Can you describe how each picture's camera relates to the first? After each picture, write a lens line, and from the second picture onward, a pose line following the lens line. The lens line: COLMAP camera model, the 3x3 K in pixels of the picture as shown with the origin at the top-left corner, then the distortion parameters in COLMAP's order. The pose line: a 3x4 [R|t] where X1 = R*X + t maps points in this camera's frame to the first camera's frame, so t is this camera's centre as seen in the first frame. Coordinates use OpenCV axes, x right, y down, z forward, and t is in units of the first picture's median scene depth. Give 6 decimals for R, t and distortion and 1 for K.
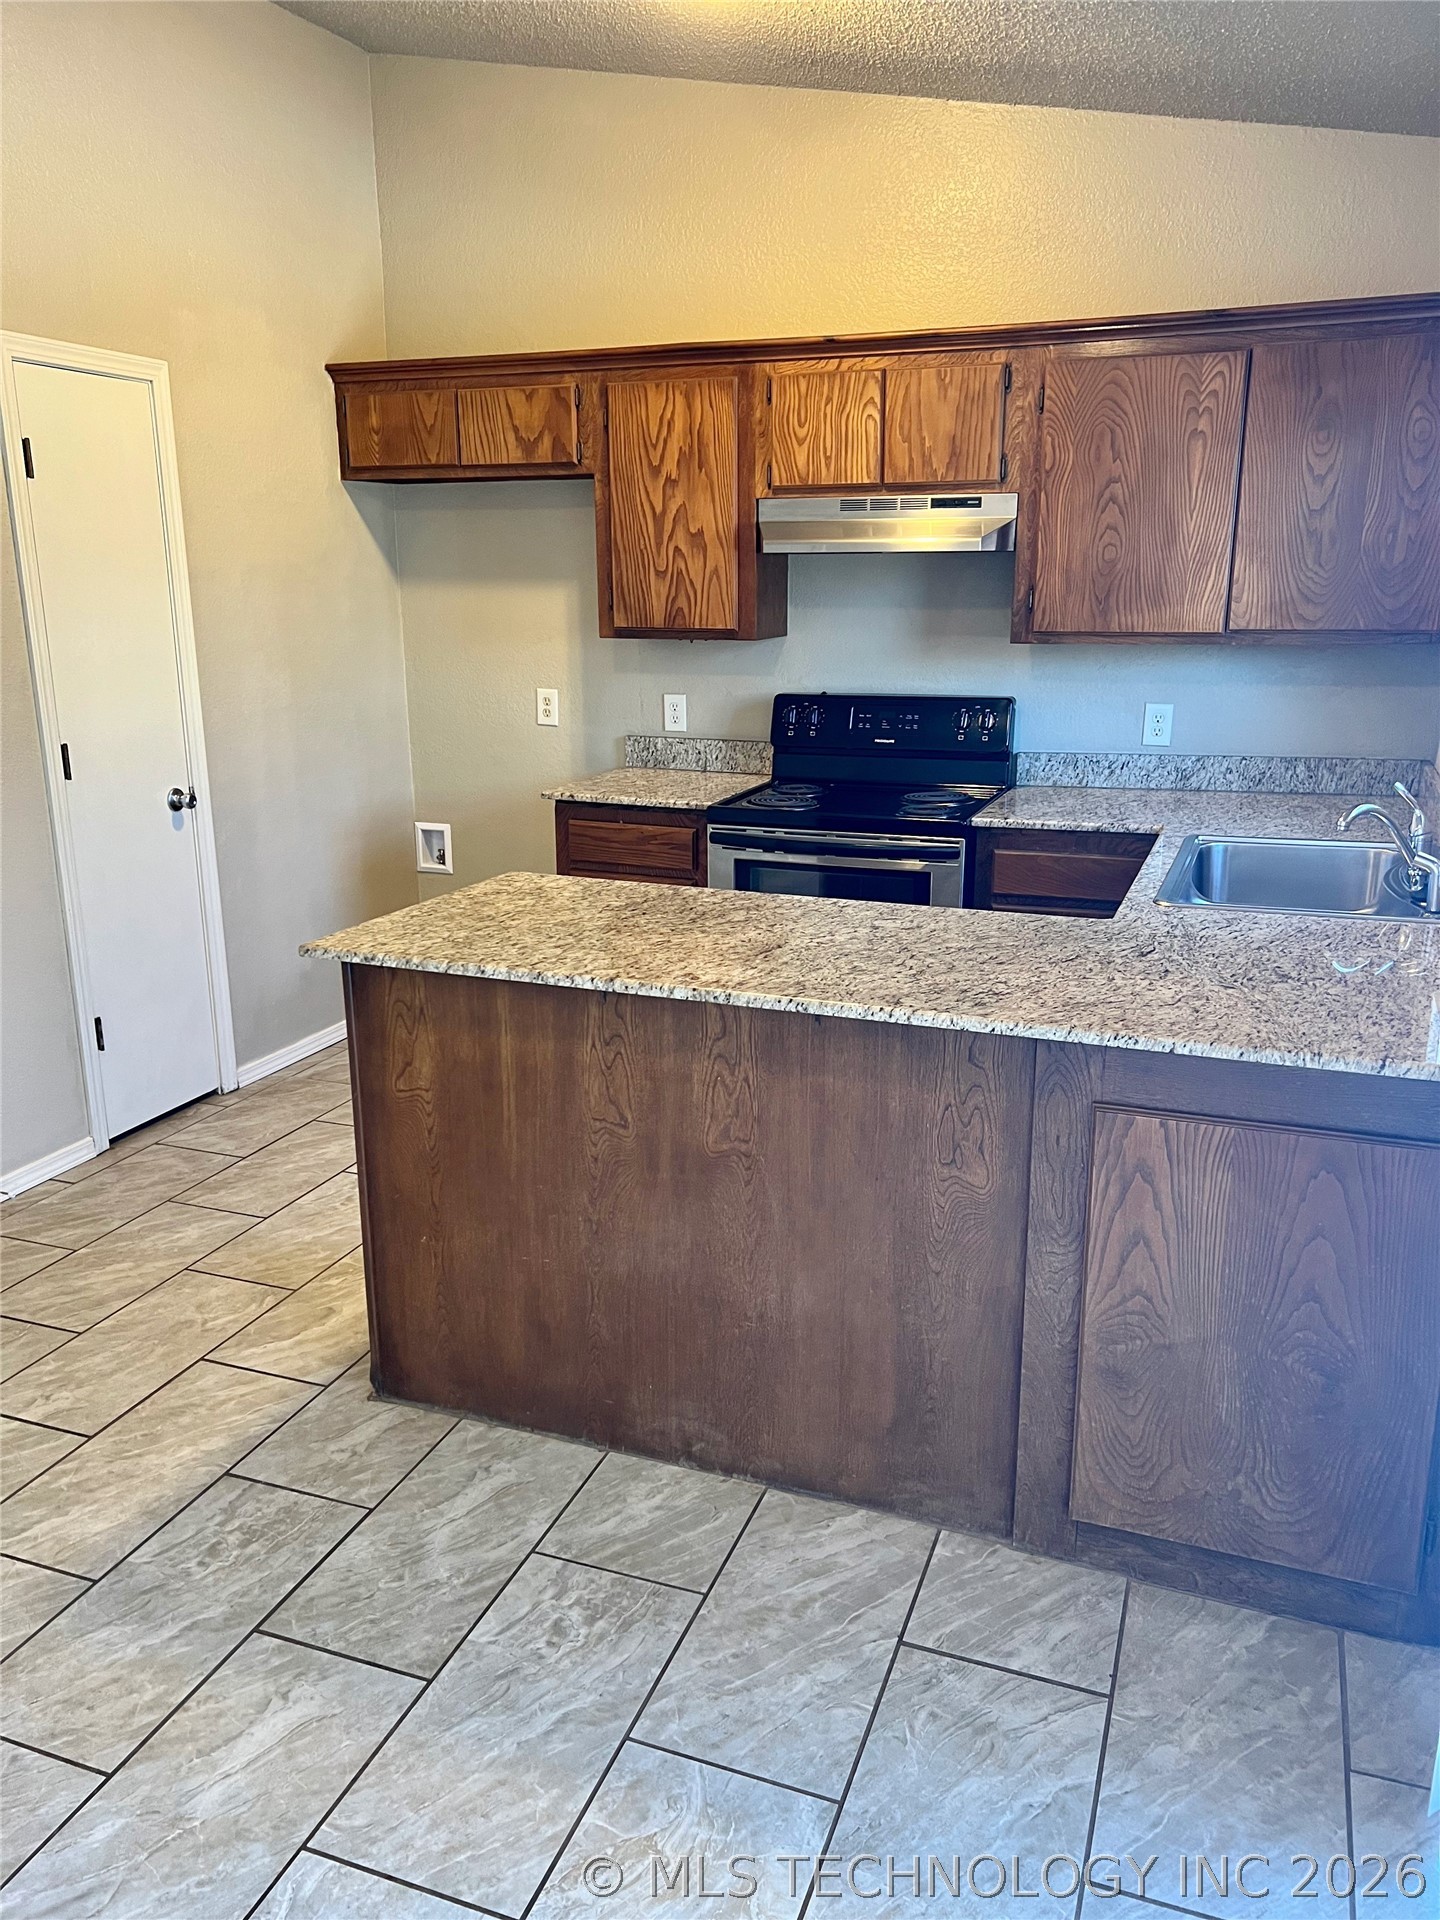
lens RADIAL K [[1428.9, 0, 719.9], [0, 1428.9, 977.6], [0, 0, 1]] dist [0.077889, -0.104222]
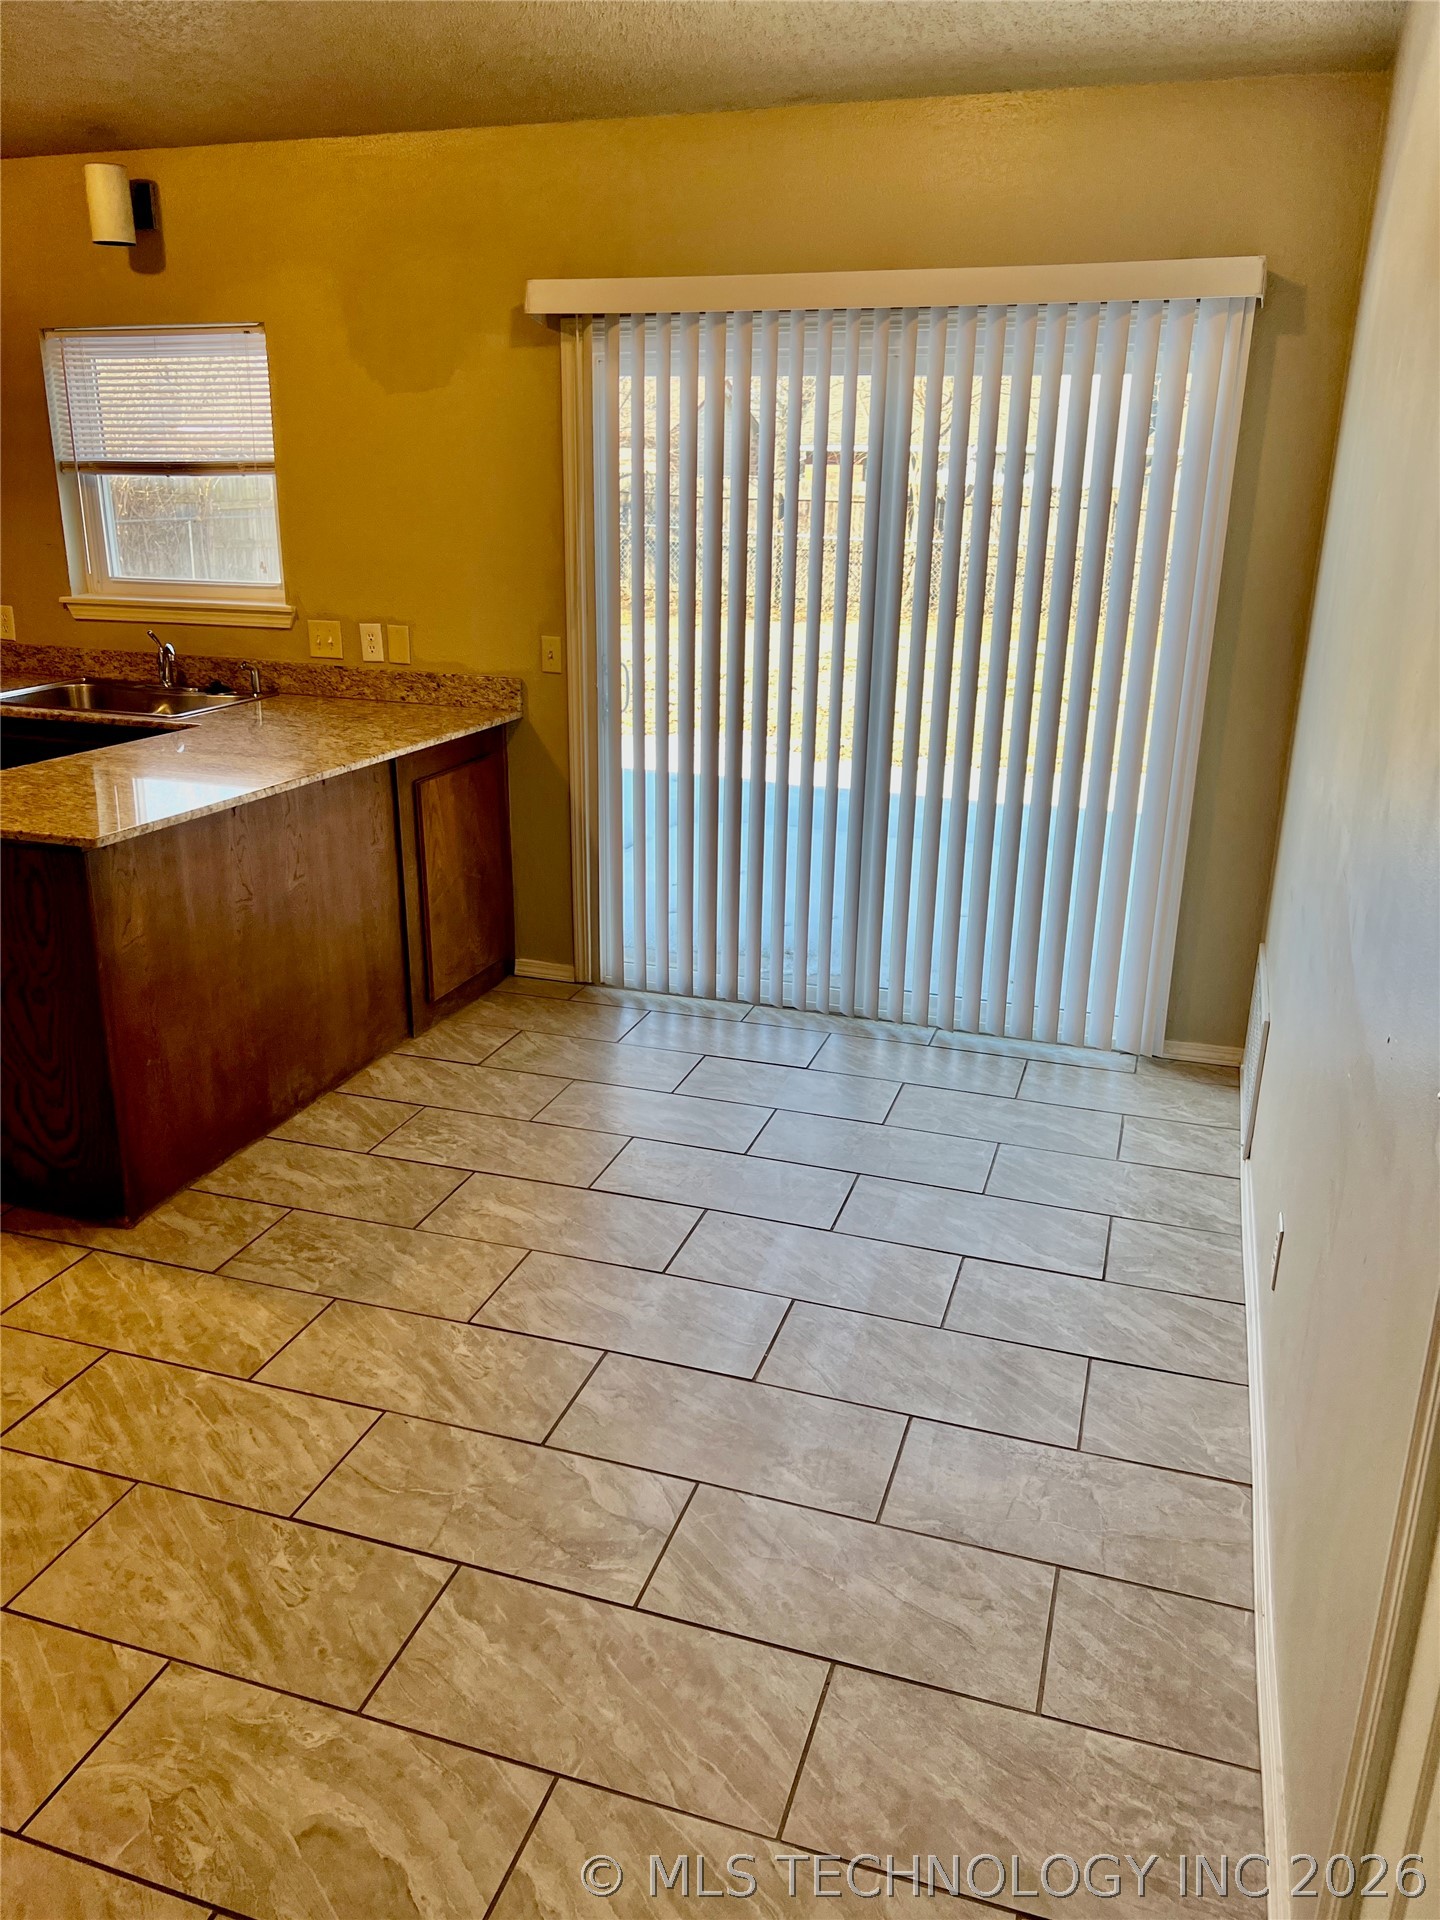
lens RADIAL K [[1428.9, 0, 719.9], [0, 1428.9, 977.6], [0, 0, 1]] dist [0.077889, -0.104222]
pose [[-0.048807, -0.323184, 0.945077, -0.926318], [0.245171, 0.913380, 0.325006, -0.111977], [-0.968251, 0.247567, 0.034656, 0.314461]]
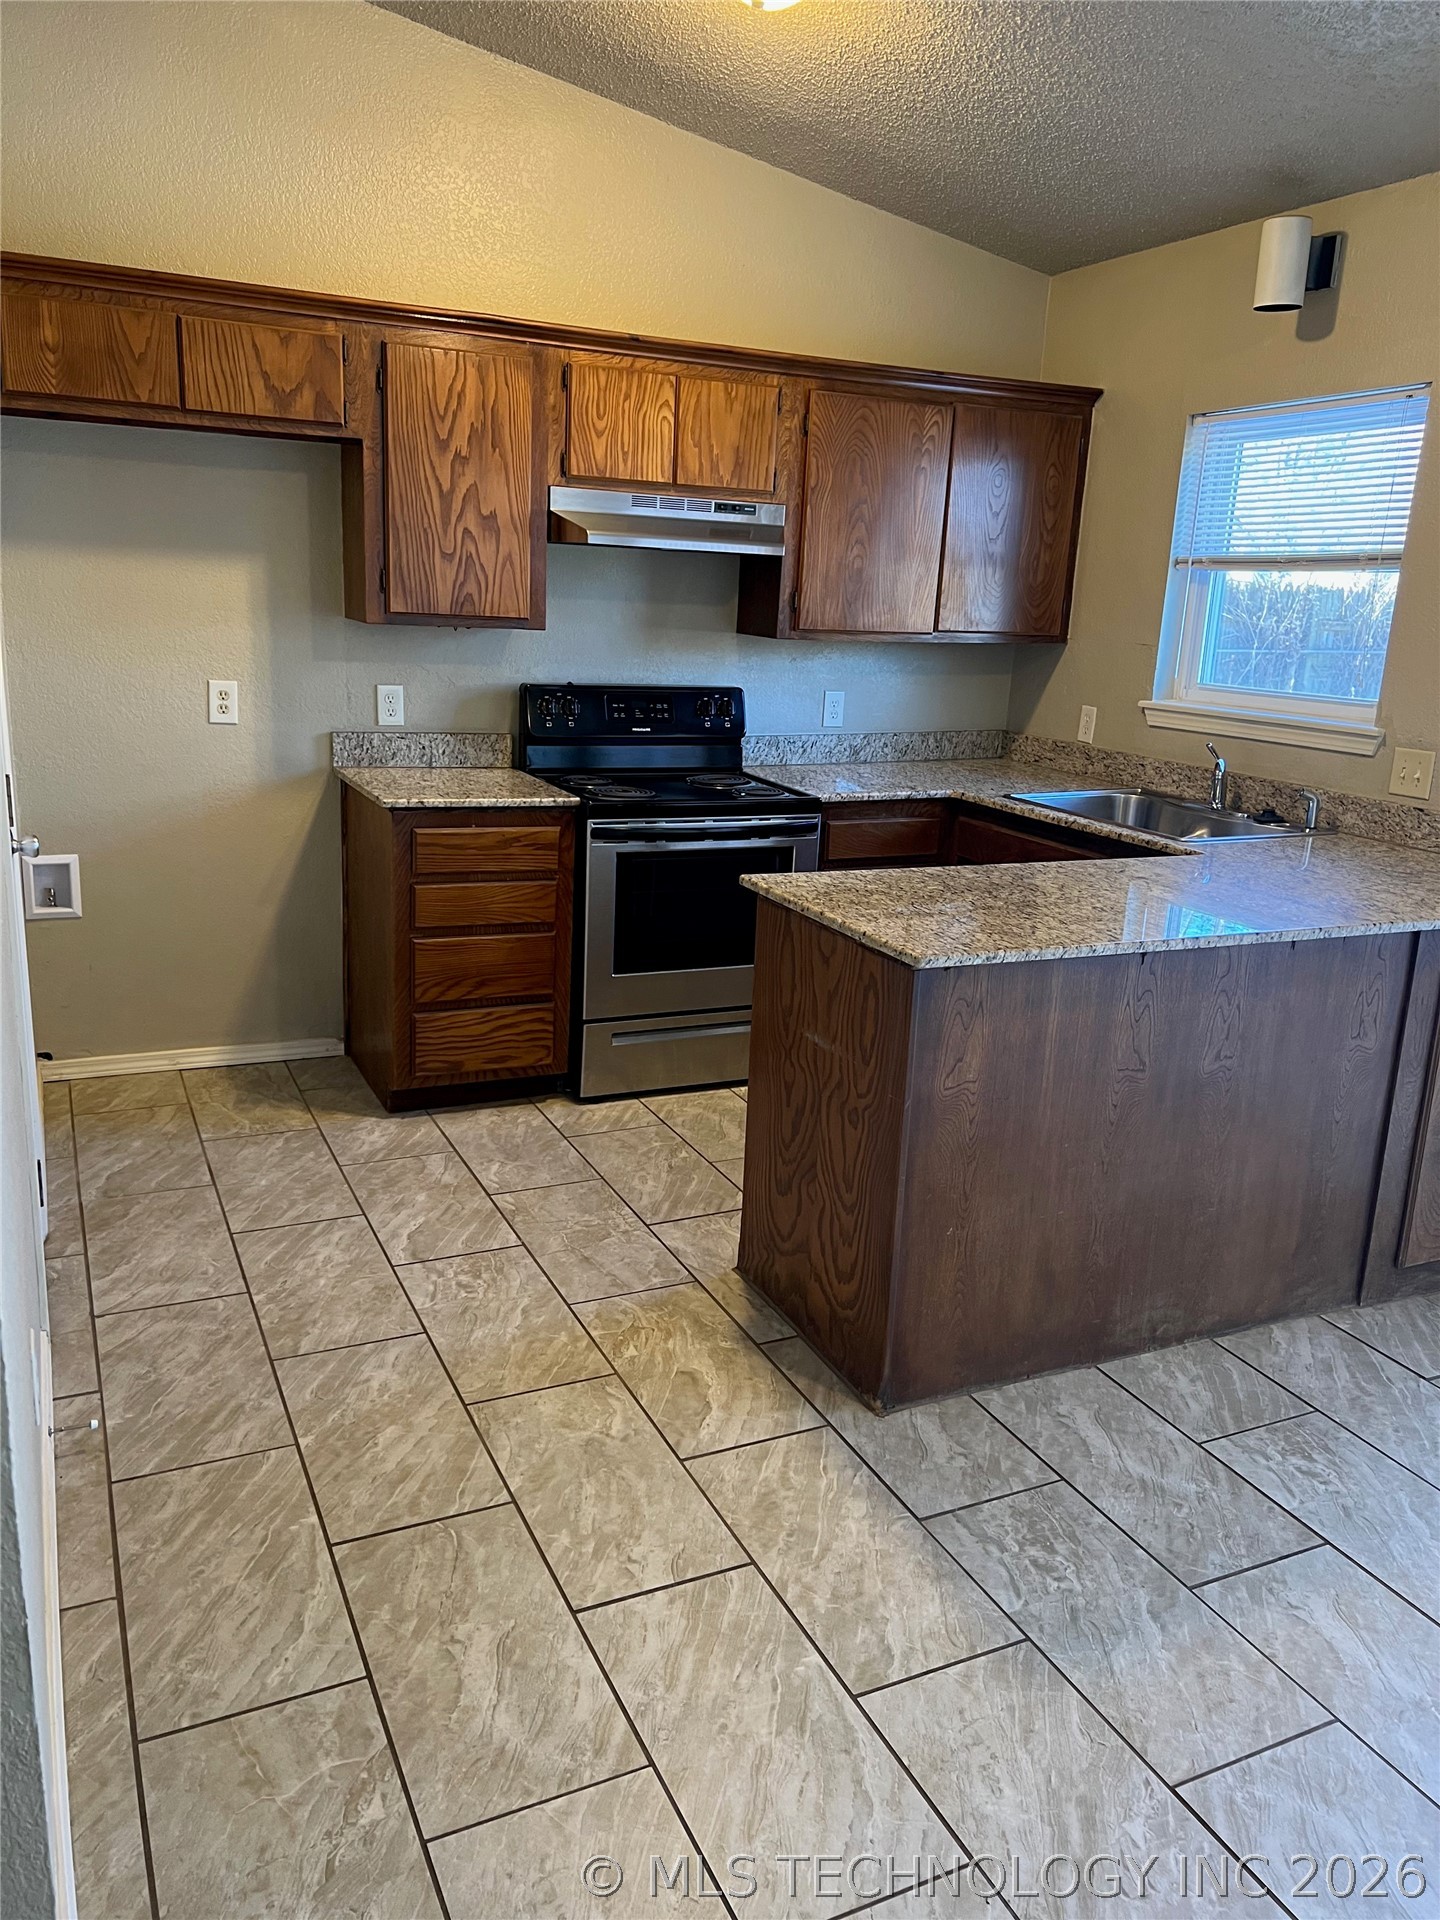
lens RADIAL K [[1428.9, 0, 719.9], [0, 1428.9, 977.6], [0, 0, 1]] dist [0.077889, -0.104222]
pose [[0.694770, -0.157432, 0.701790, -0.677716], [0.146560, 0.986266, 0.076154, -0.065429], [-0.704141, 0.049945, 0.708301, 0.260287]]
